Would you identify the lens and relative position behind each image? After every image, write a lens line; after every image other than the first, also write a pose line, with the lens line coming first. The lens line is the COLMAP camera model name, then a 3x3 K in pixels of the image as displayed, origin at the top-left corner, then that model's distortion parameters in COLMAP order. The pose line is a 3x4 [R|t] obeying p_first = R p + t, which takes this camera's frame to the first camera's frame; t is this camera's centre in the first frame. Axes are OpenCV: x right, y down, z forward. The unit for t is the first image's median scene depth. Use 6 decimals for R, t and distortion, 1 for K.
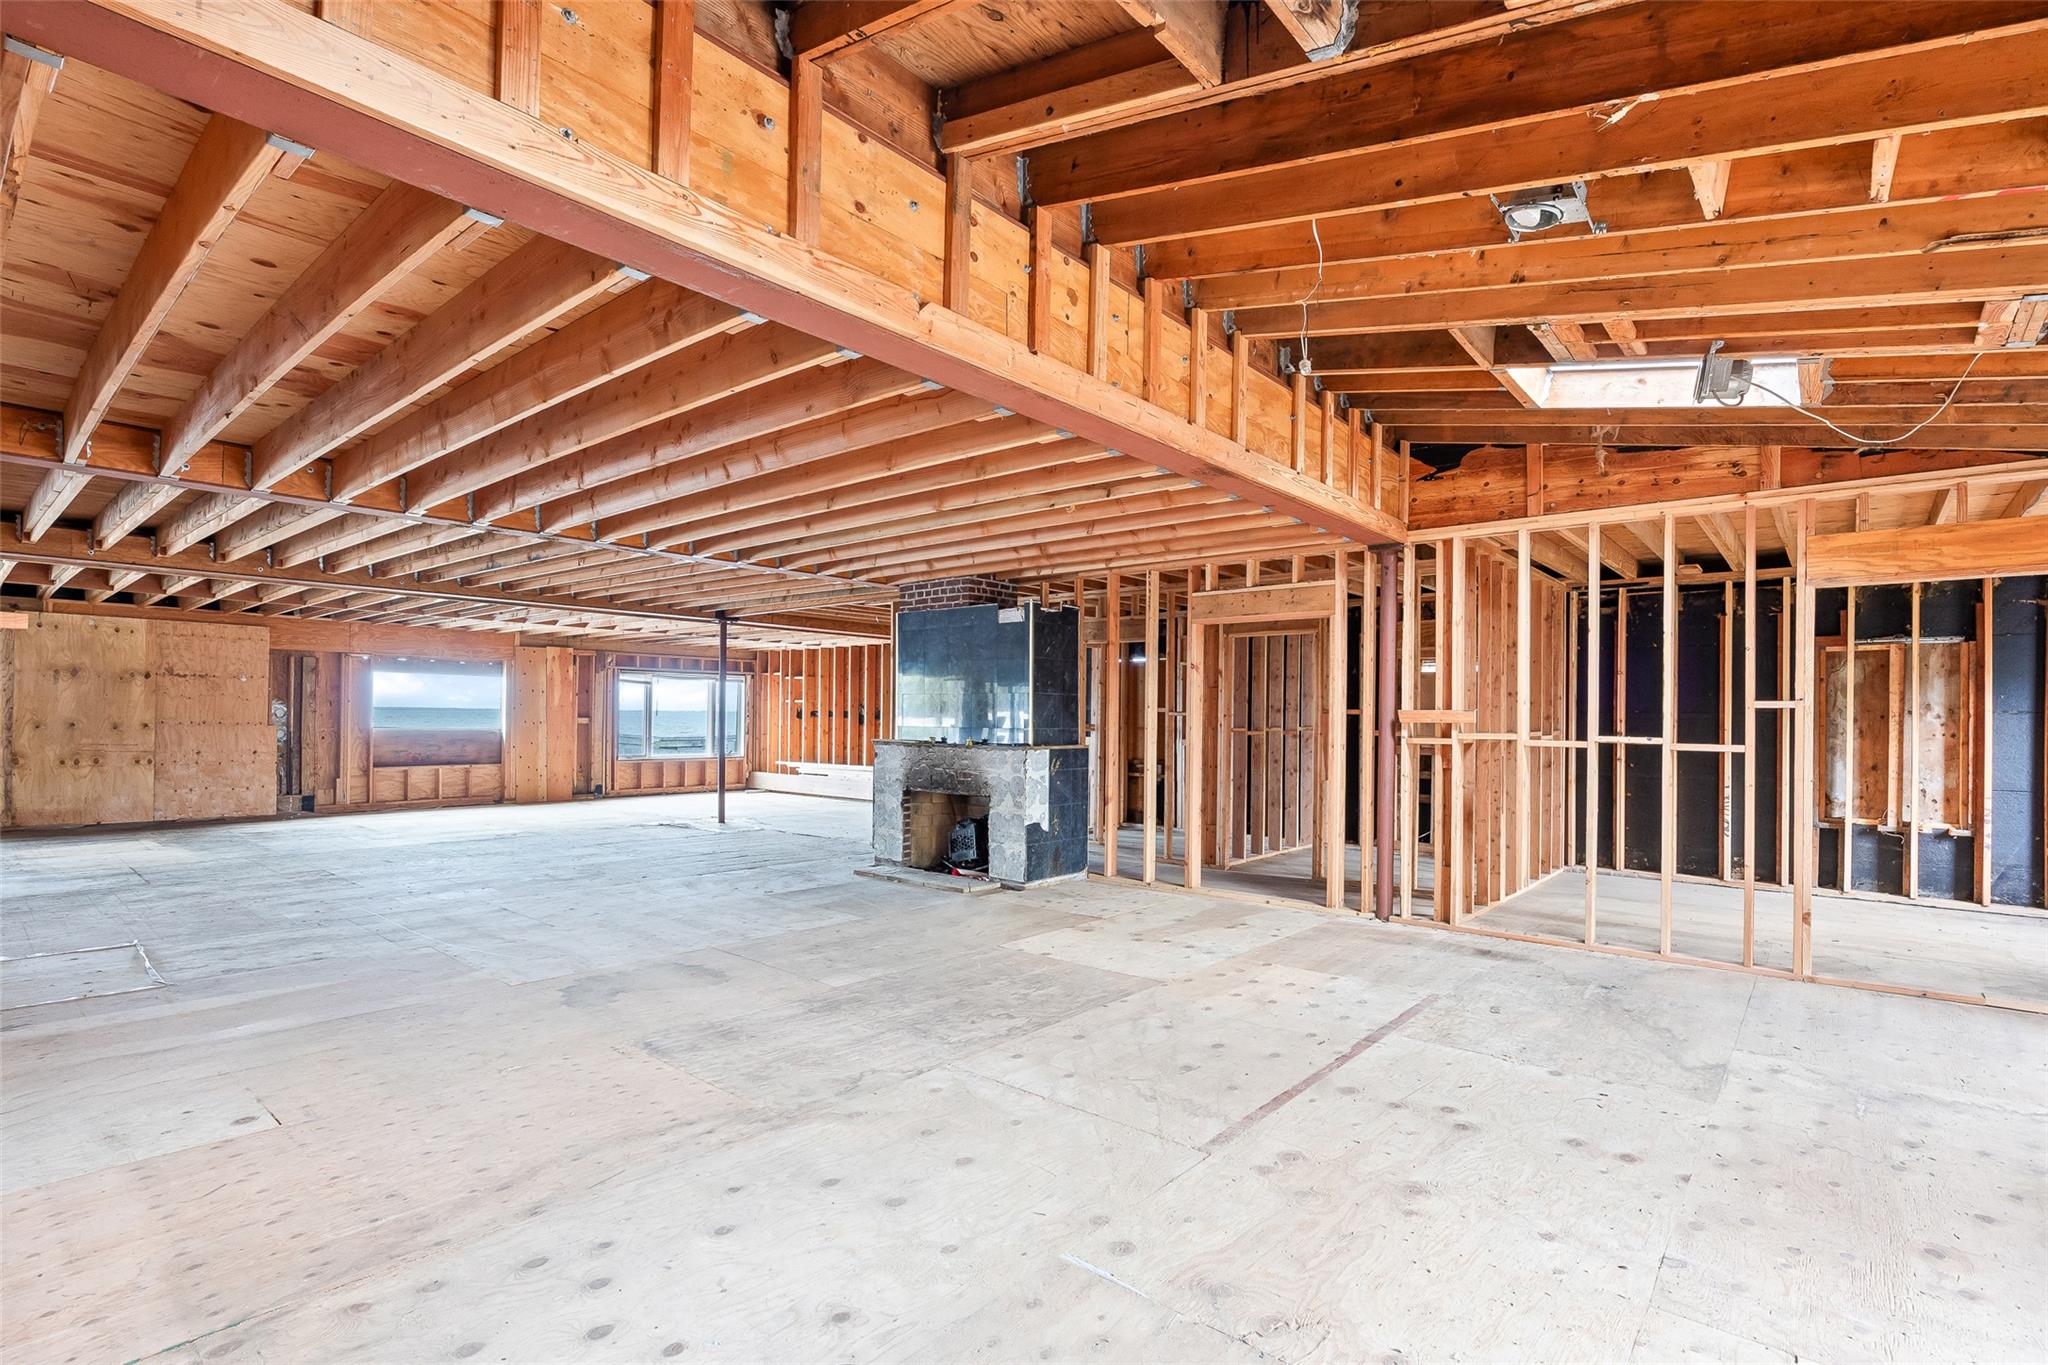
lens RADIAL K [[940.0, 0, 996.5], [0, 940.0, 716.2], [0, 0, 1]] dist [-0.010139, -0.001347]
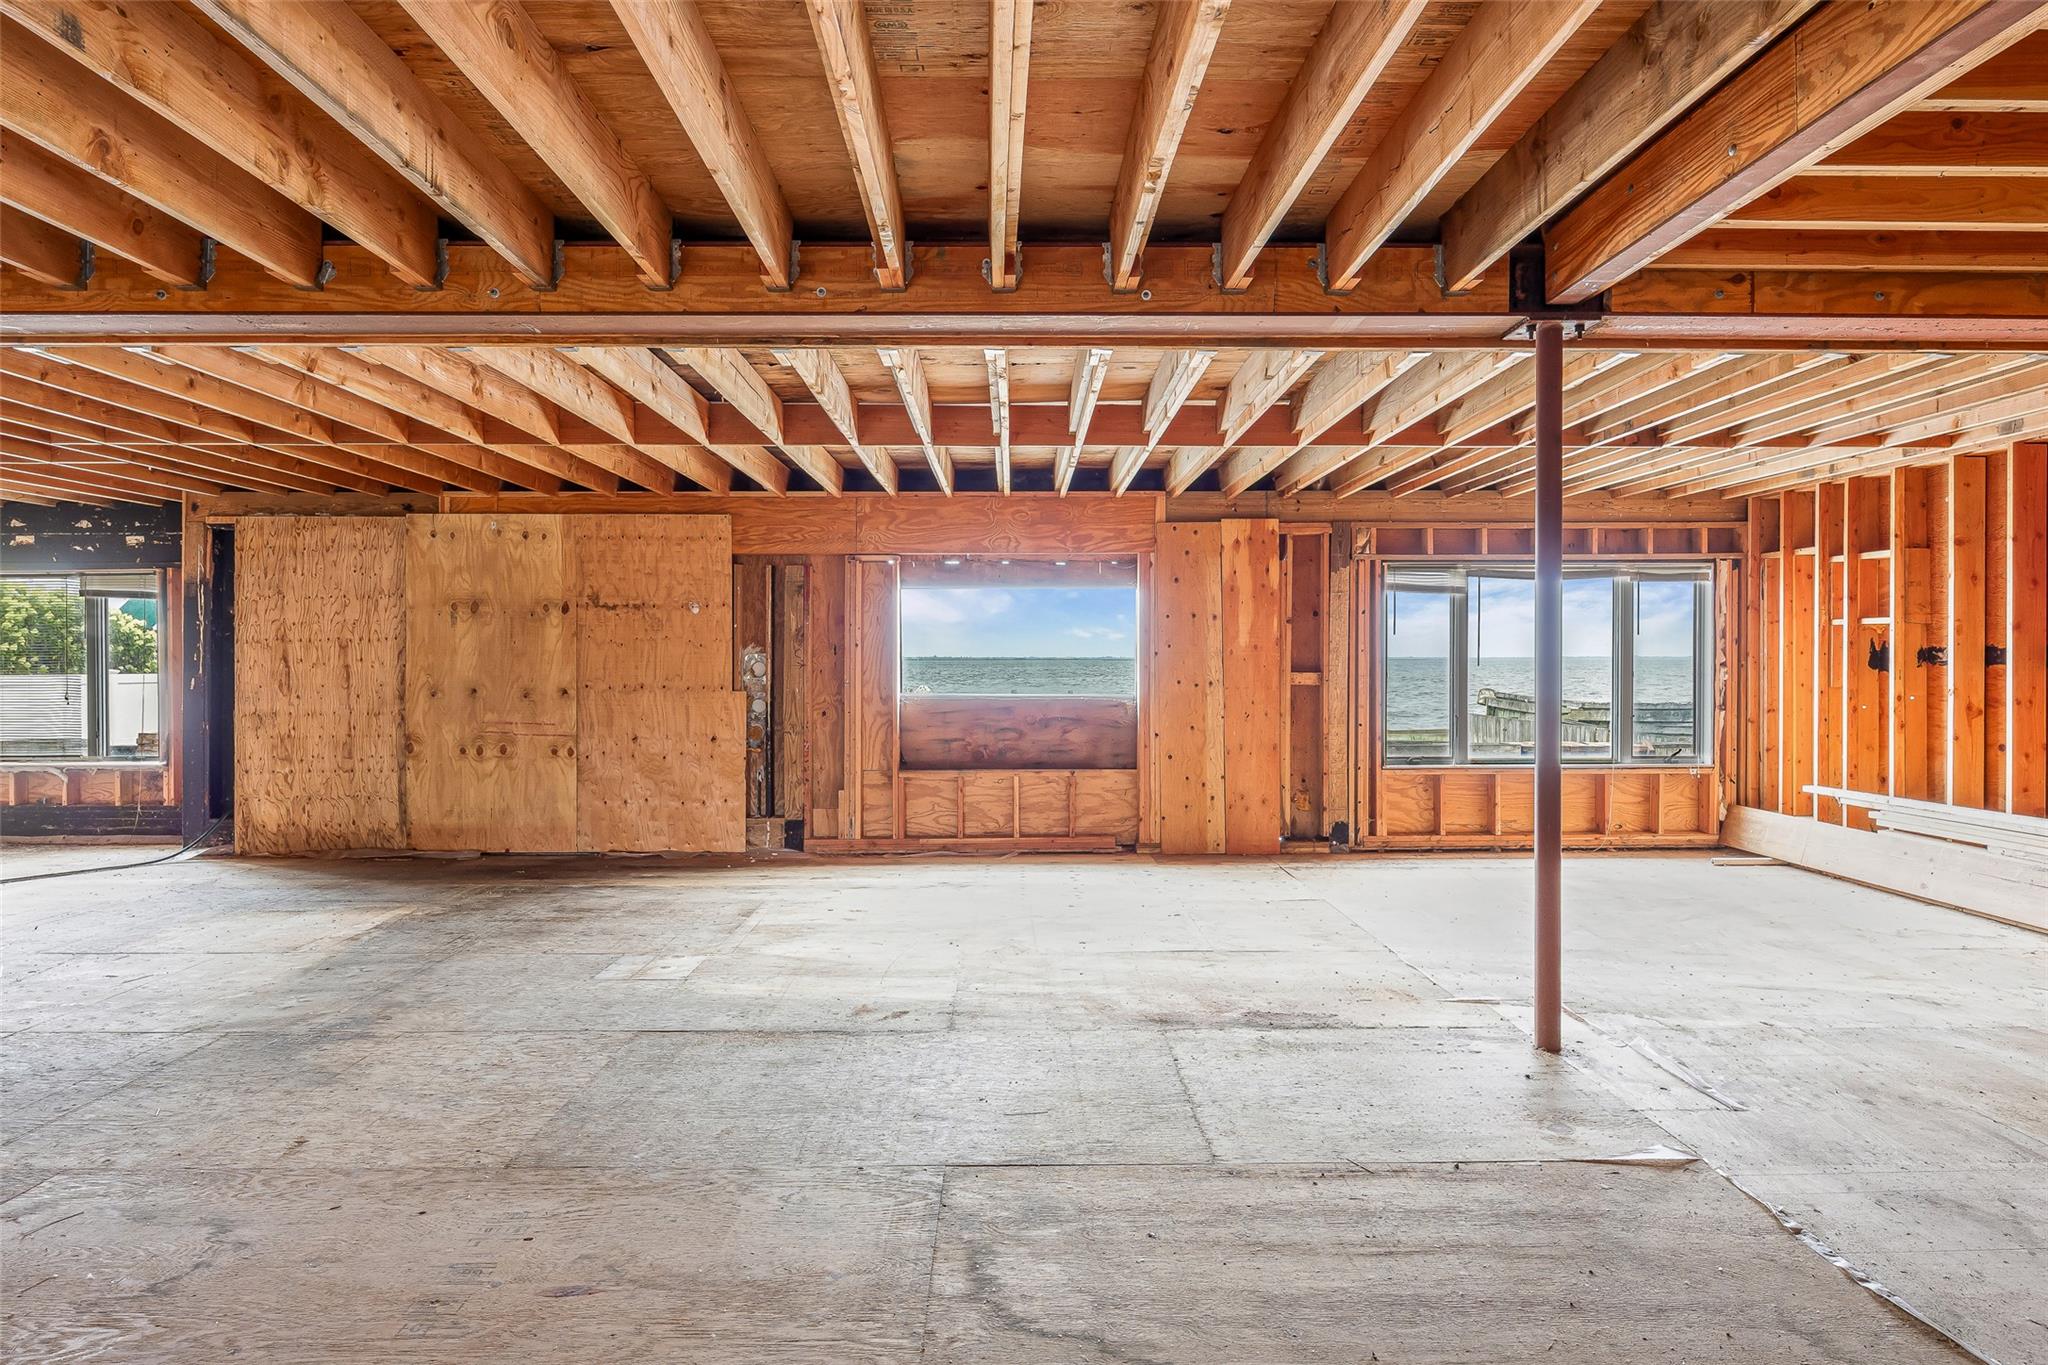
lens RADIAL K [[1192.3, 0, 1040.6], [0, 1192.3, 670.0], [0, 0, 1]] dist [-0.008134, 0.003546]
pose [[0.676801, -0.006603, -0.736136, -0.129230], [0.009731, 0.999953, -0.000023, -0.001026], [0.736102, -0.007147, 0.676833, 0.640073]]
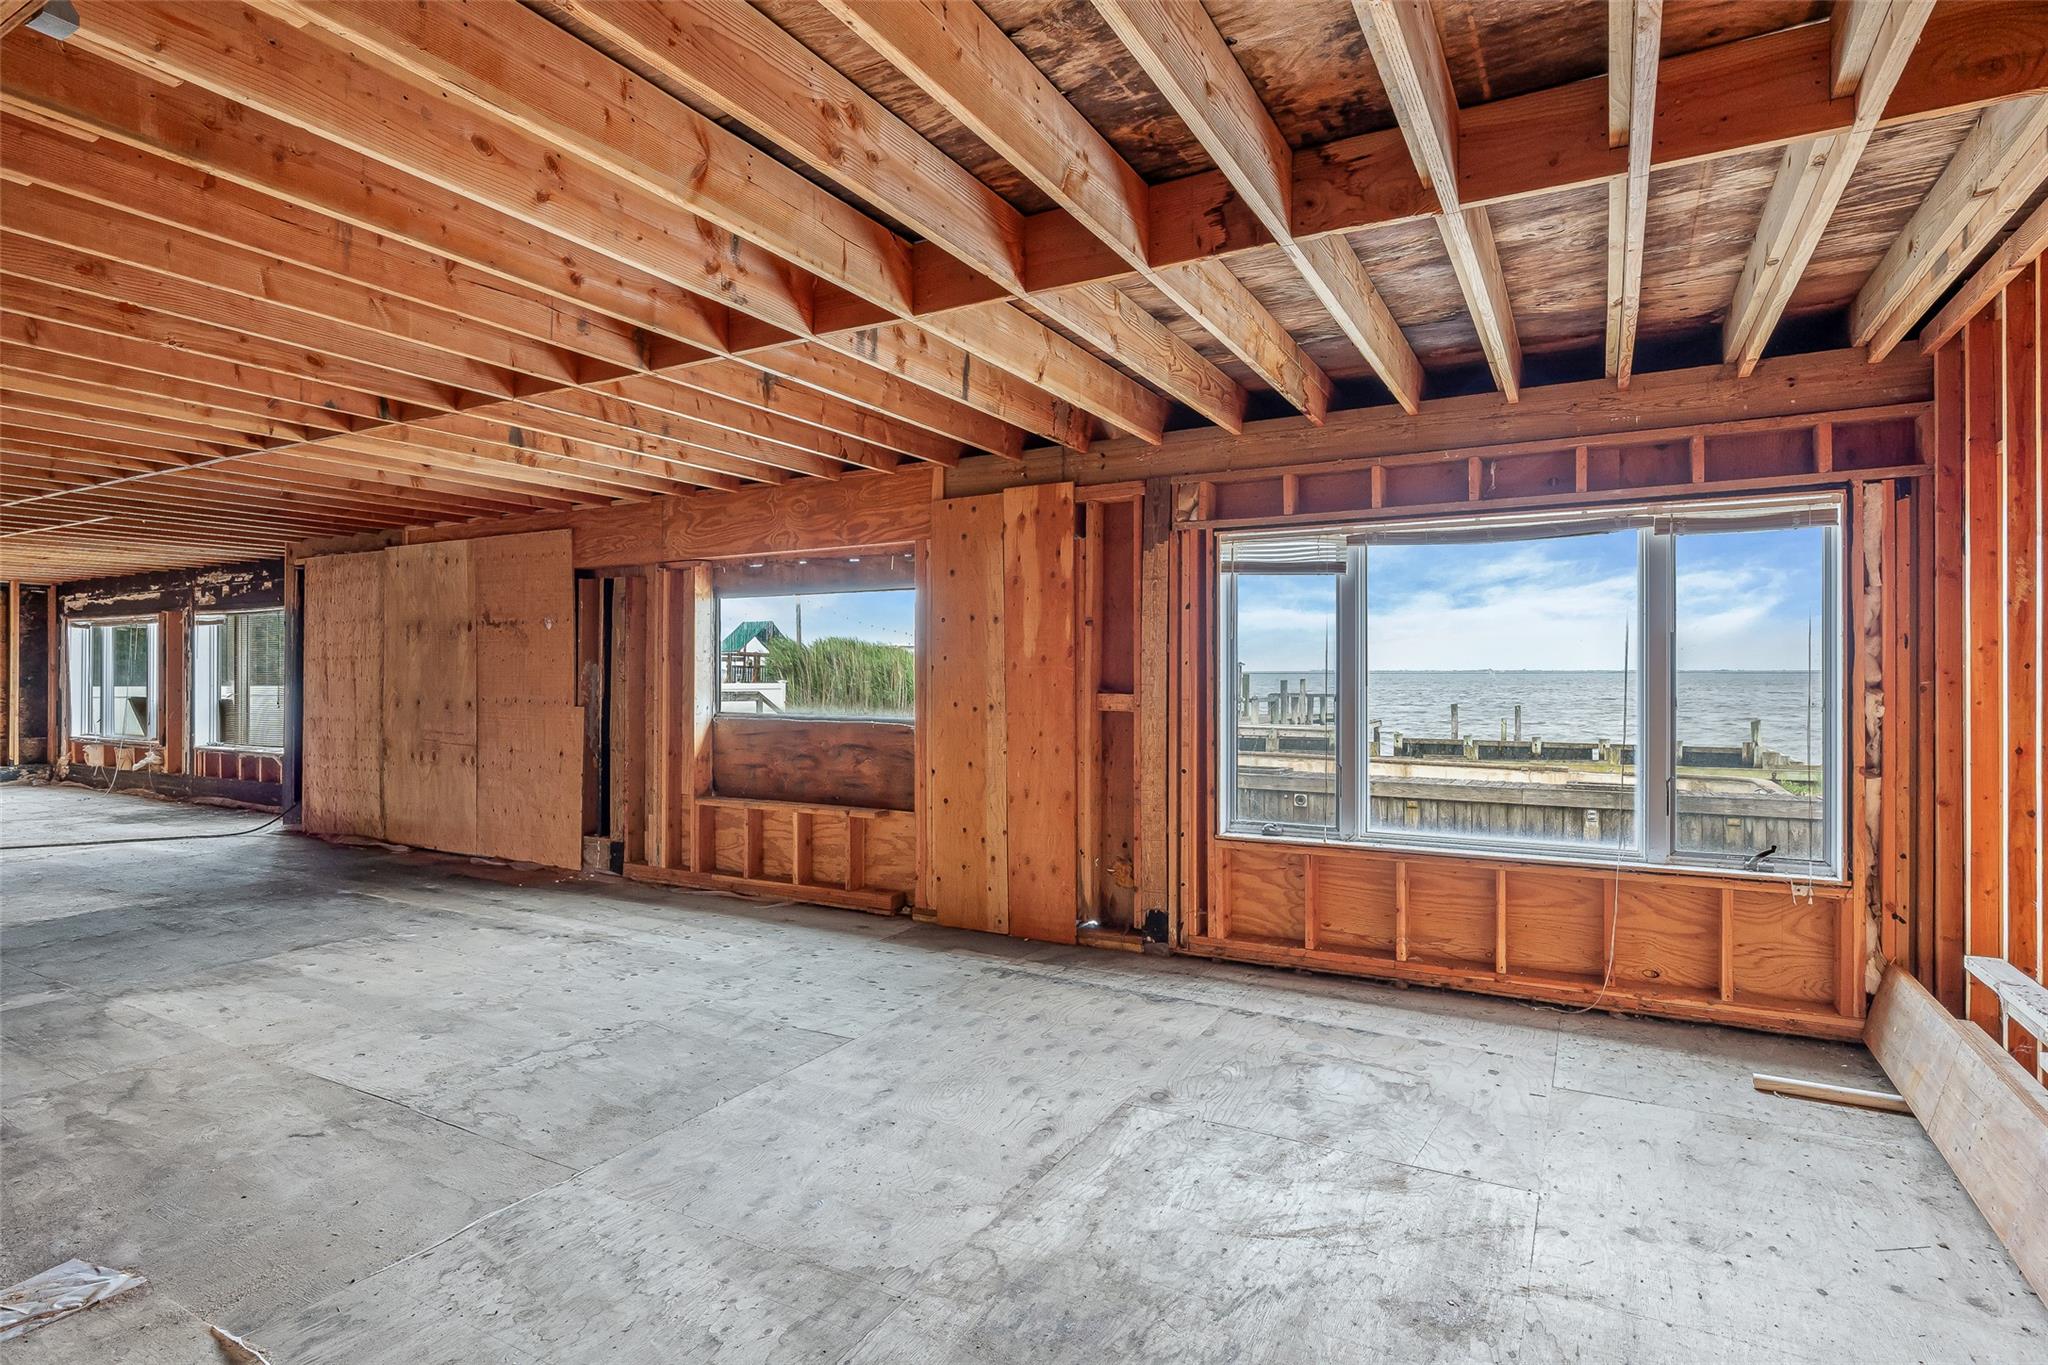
lens RADIAL K [[1073.9, 0, 990.0], [0, 1073.9, 669.1], [0, 0, 1]] dist [-0.006360, 0.003491]
pose [[0.192567, -0.017253, -0.981132, -0.107856], [0.002730, 0.999851, -0.017047, -0.000816], [0.981280, 0.000604, 0.192585, 1.094906]]
